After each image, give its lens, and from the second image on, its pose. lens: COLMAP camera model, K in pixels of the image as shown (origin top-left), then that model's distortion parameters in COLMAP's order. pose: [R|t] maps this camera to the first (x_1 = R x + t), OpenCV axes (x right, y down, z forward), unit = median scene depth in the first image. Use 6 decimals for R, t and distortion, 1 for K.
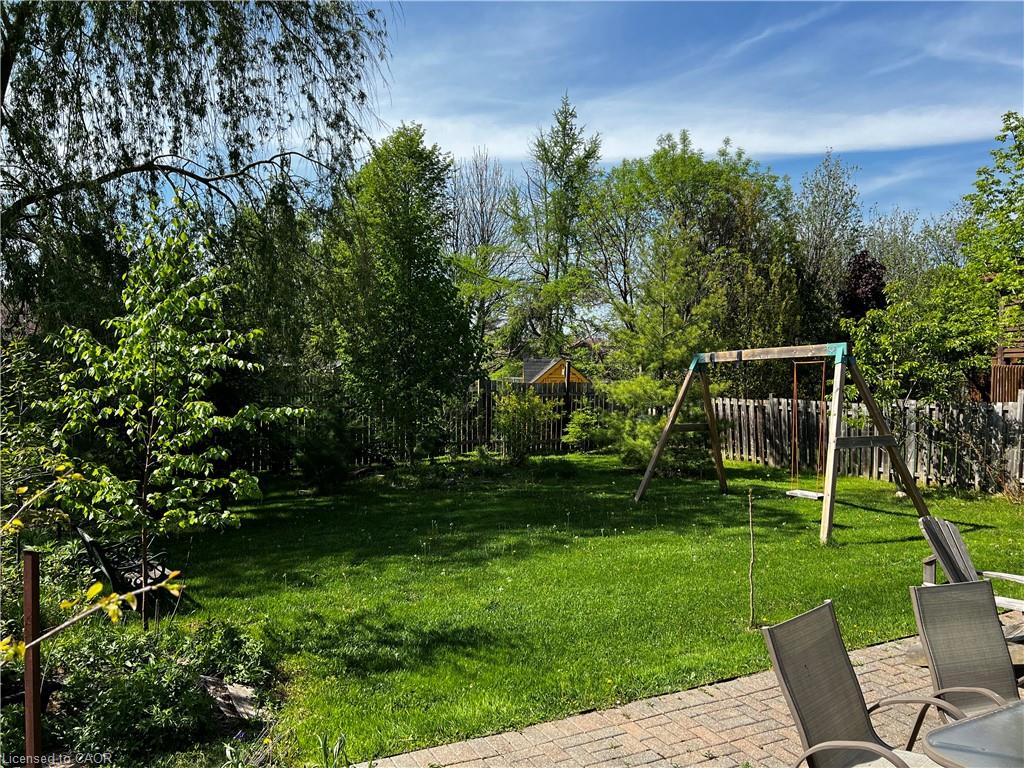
lens RADIAL K [[746.0, 0, 512.0], [0, 746.0, 384.0], [0, 0, 1]] dist [0.052541, -0.084355]
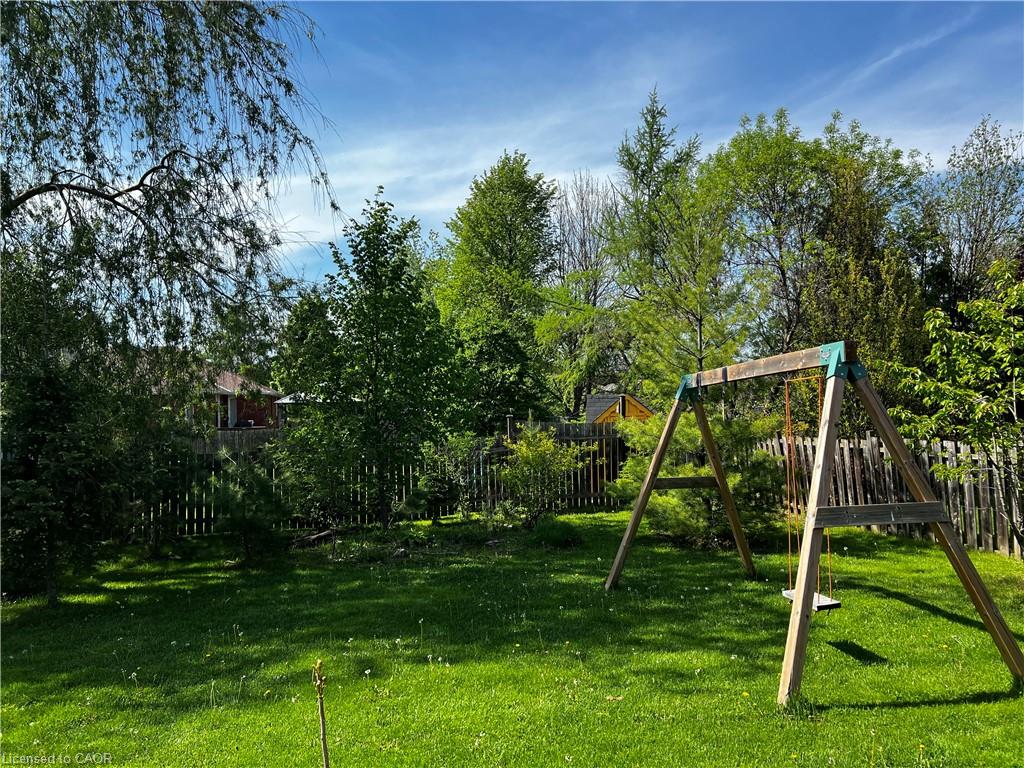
lens RADIAL K [[755.6, 0, 503.5], [0, 755.6, 397.1], [0, 0, 1]] dist [0.041951, -0.041189]
pose [[0.972229, -0.030972, -0.231972, 0.151113], [0.021493, 0.998832, -0.043278, 0.003562], [0.233041, 0.037090, 0.971759, 0.173752]]
